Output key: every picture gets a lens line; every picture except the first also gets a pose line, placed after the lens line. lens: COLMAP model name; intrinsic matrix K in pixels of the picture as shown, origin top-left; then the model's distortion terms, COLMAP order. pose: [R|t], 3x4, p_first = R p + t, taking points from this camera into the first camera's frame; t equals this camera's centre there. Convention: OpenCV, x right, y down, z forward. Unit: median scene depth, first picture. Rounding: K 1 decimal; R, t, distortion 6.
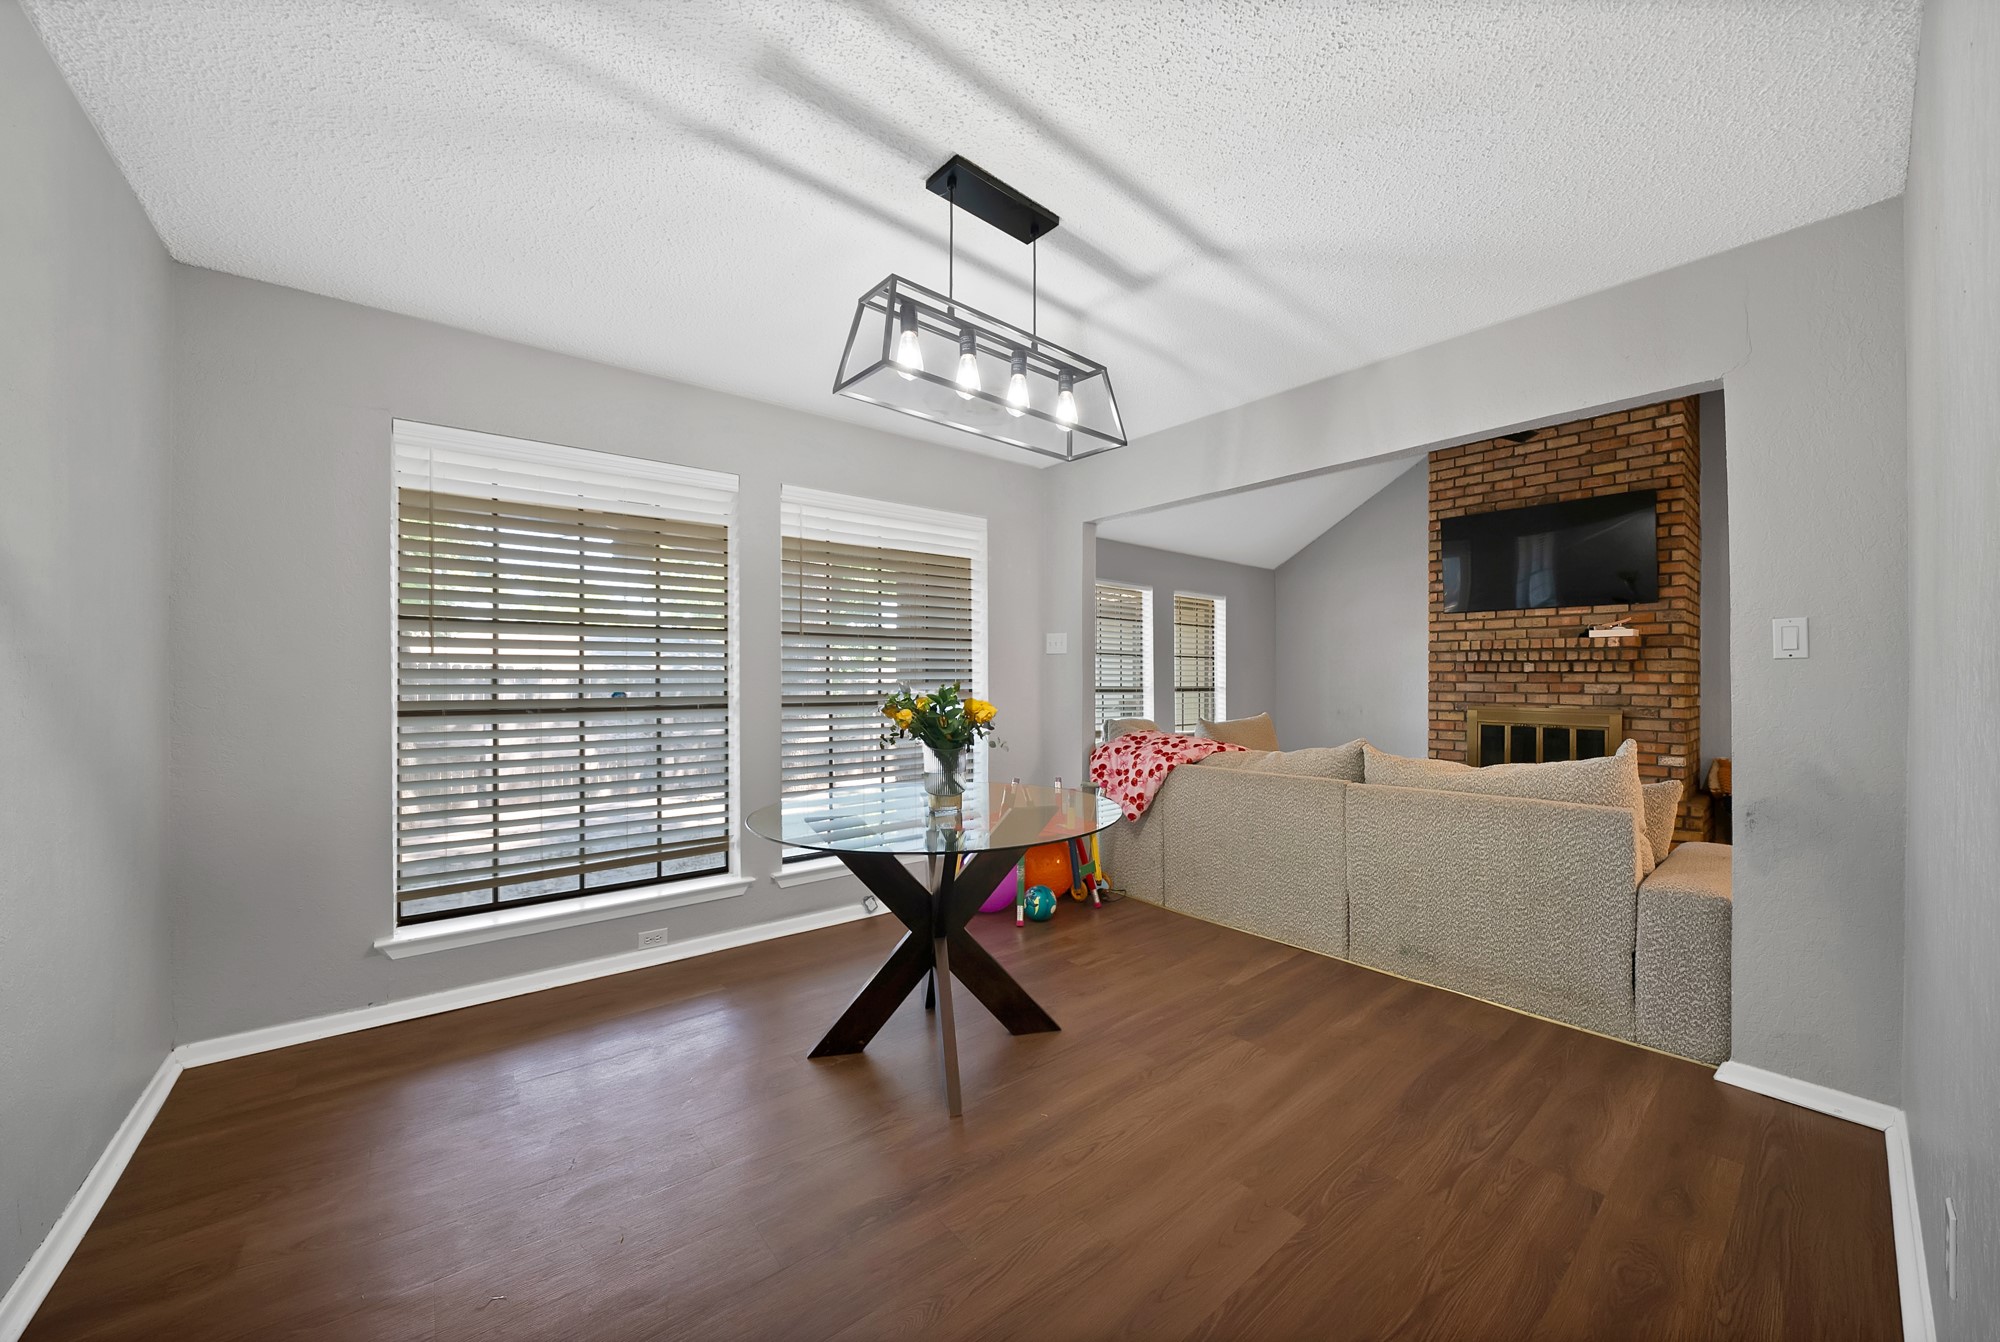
lens RADIAL K [[711.0, 0, 999.3], [0, 711.0, 670.9], [0, 0, 1]] dist [-0.020431, 0.000594]
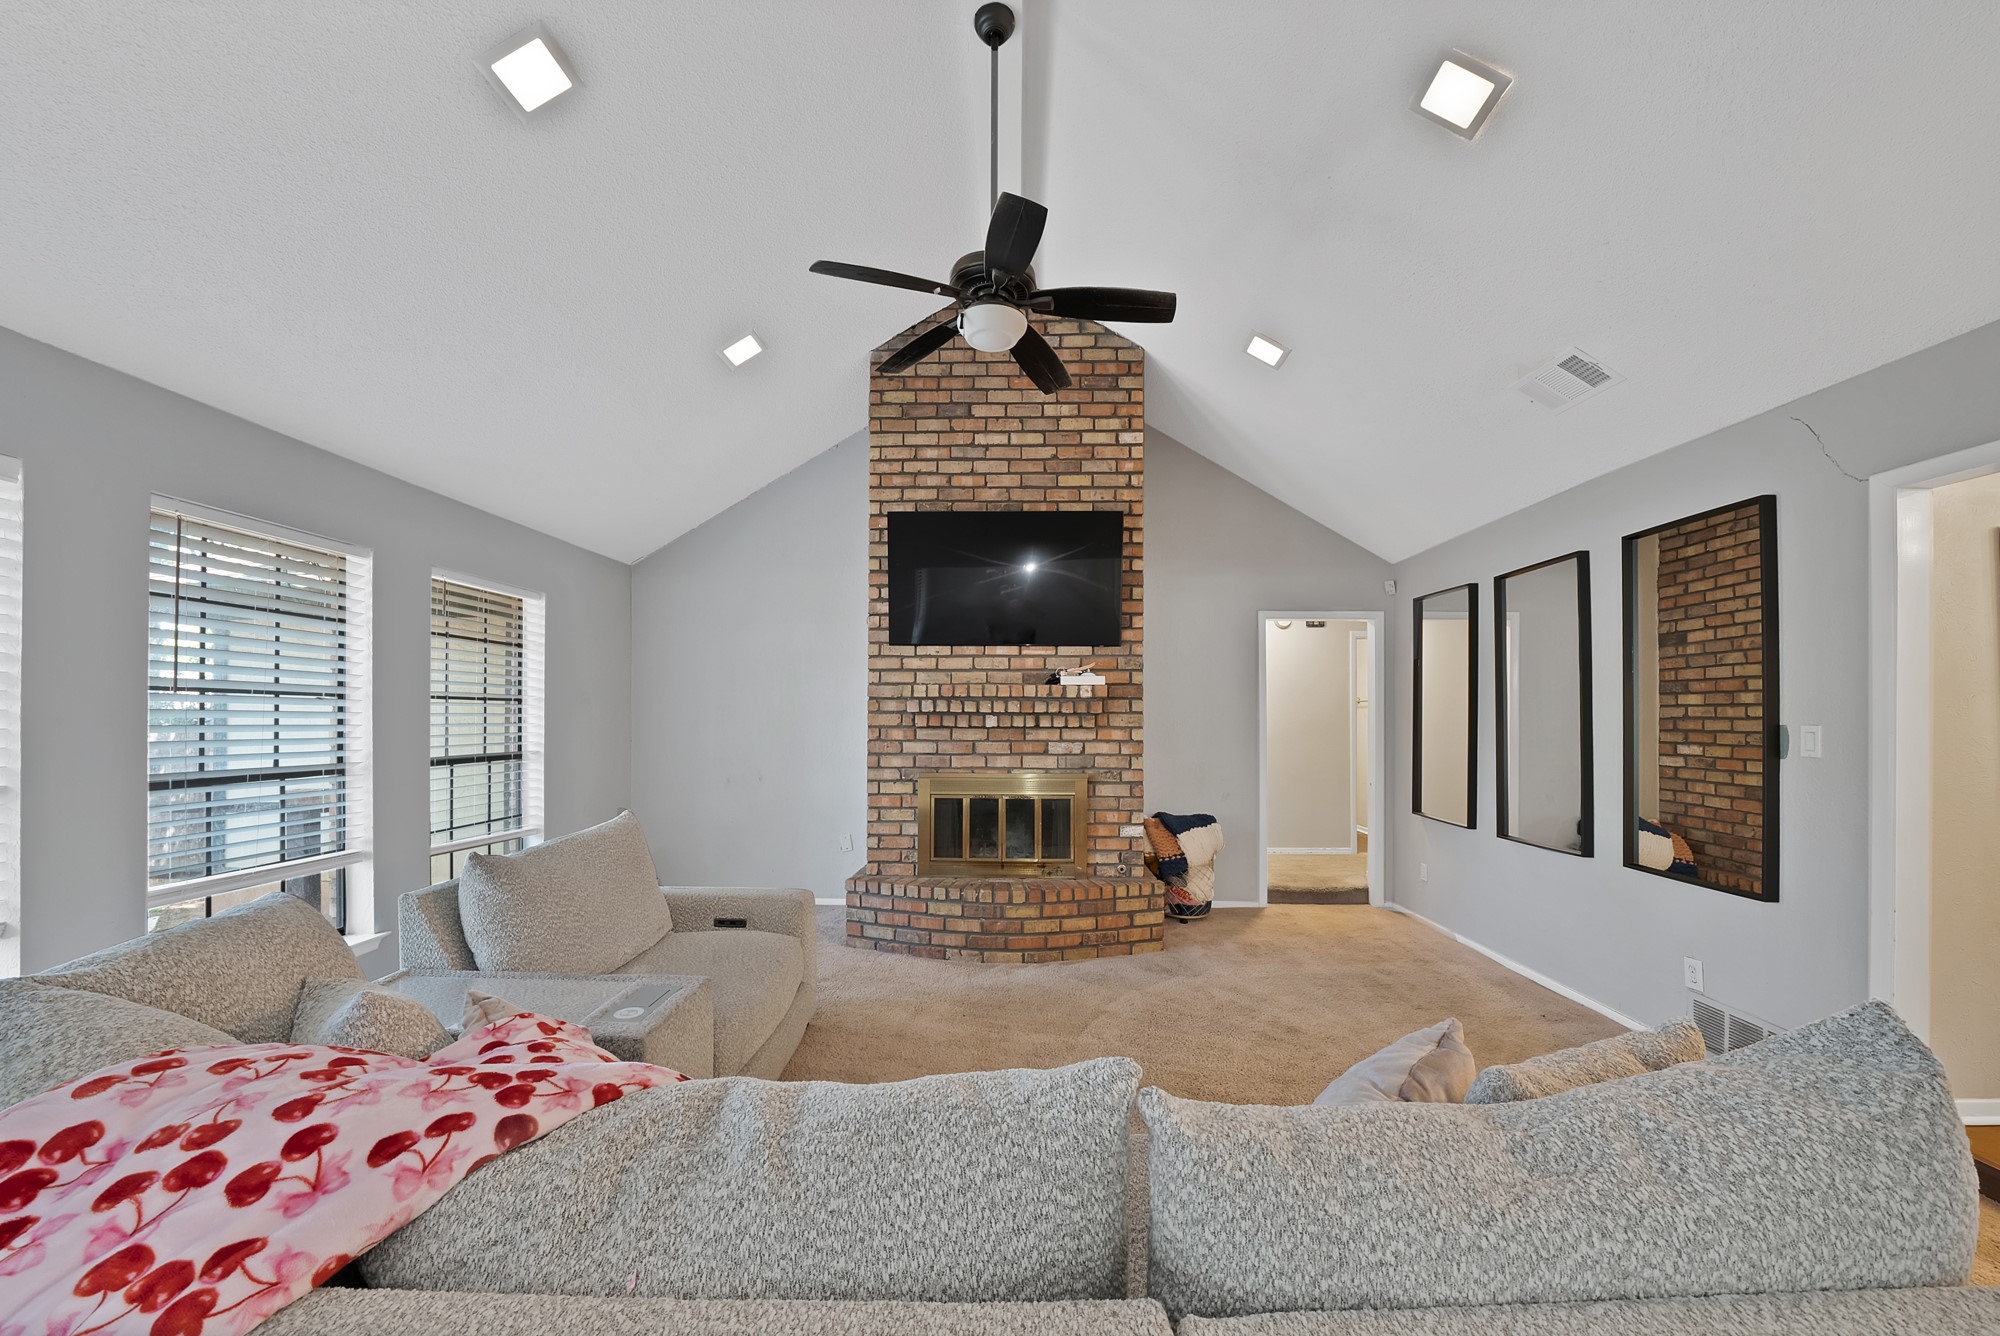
lens RADIAL K [[711.0, 0, 1001.0], [0, 711.0, 704.1], [0, 0, 1]] dist [-0.020431, 0.000594]
pose [[0.635947, 0.006945, 0.771701, 0.157374], [-0.003720, 0.999975, -0.005933, -0.018824], [-0.771724, 0.000902, 0.635957, 0.488274]]
